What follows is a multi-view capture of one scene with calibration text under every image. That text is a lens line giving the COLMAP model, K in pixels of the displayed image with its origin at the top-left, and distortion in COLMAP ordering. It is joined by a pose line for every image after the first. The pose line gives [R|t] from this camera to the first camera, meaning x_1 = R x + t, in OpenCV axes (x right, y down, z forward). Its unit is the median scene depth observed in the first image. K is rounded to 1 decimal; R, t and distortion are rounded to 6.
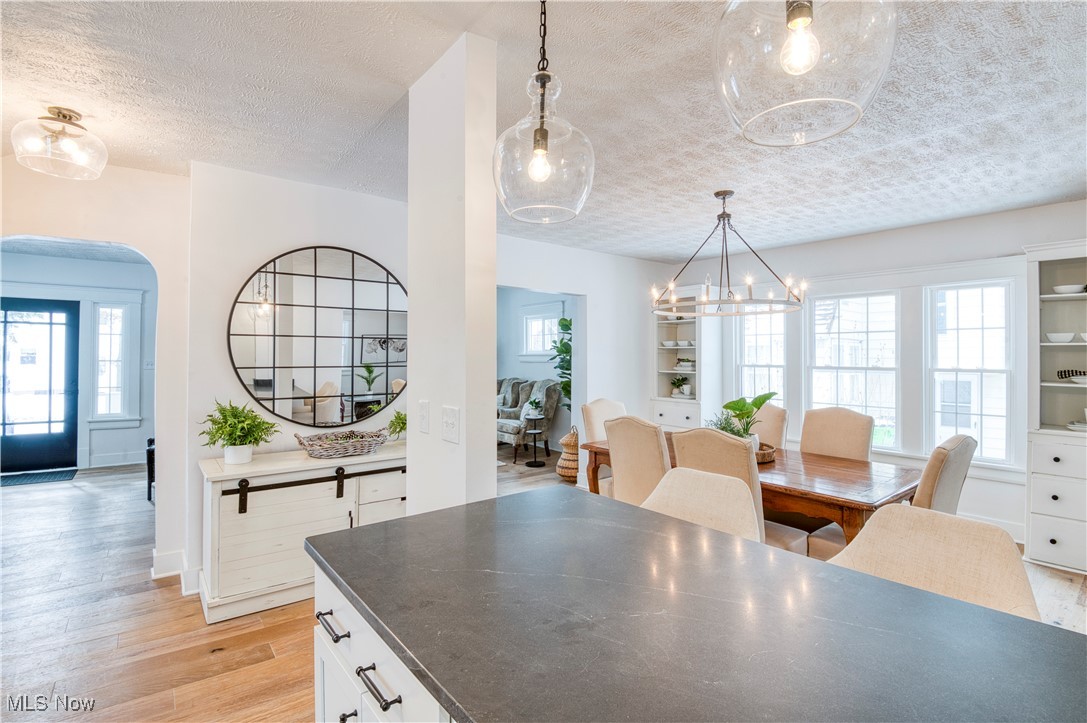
lens RADIAL K [[524.2, 0, 537.2], [0, 524.2, 356.8], [0, 0, 1]] dist [-0.015499, -0.003982]
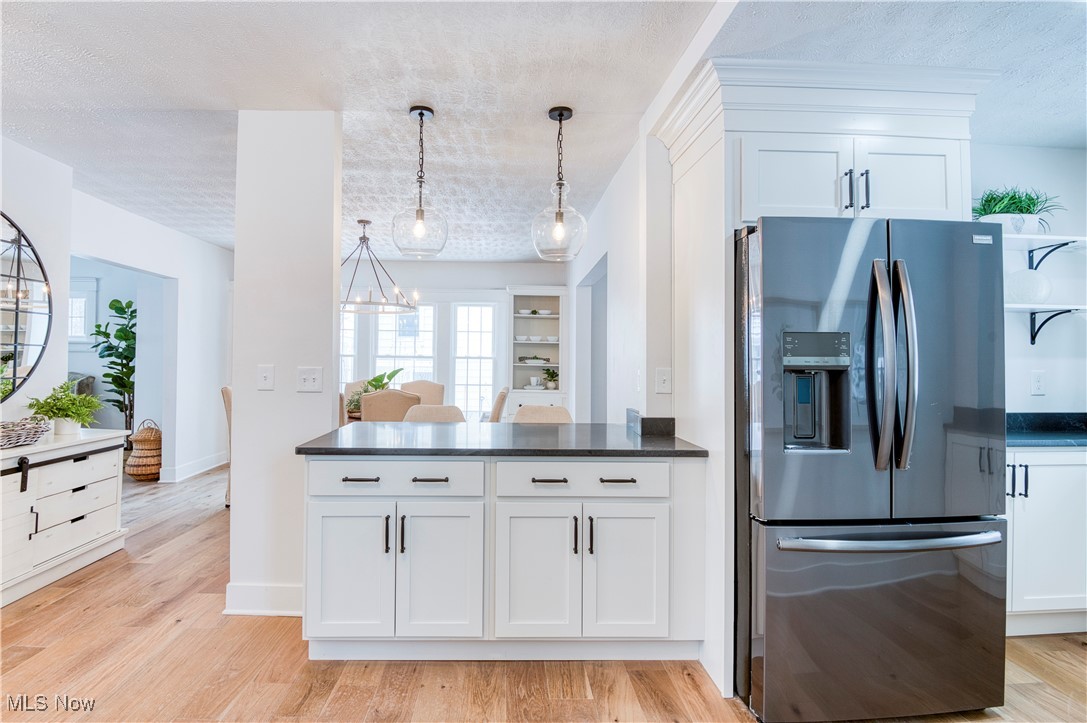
lens RADIAL K [[524.2, 0, 548.9], [0, 524.2, 352.6], [0, 0, 1]] dist [-0.015499, -0.003982]
pose [[0.582959, 0.012304, 0.812408, -0.433912], [-0.007547, 0.999924, -0.009728, 0.030680], [-0.812466, -0.000460, 0.583008, -0.159407]]
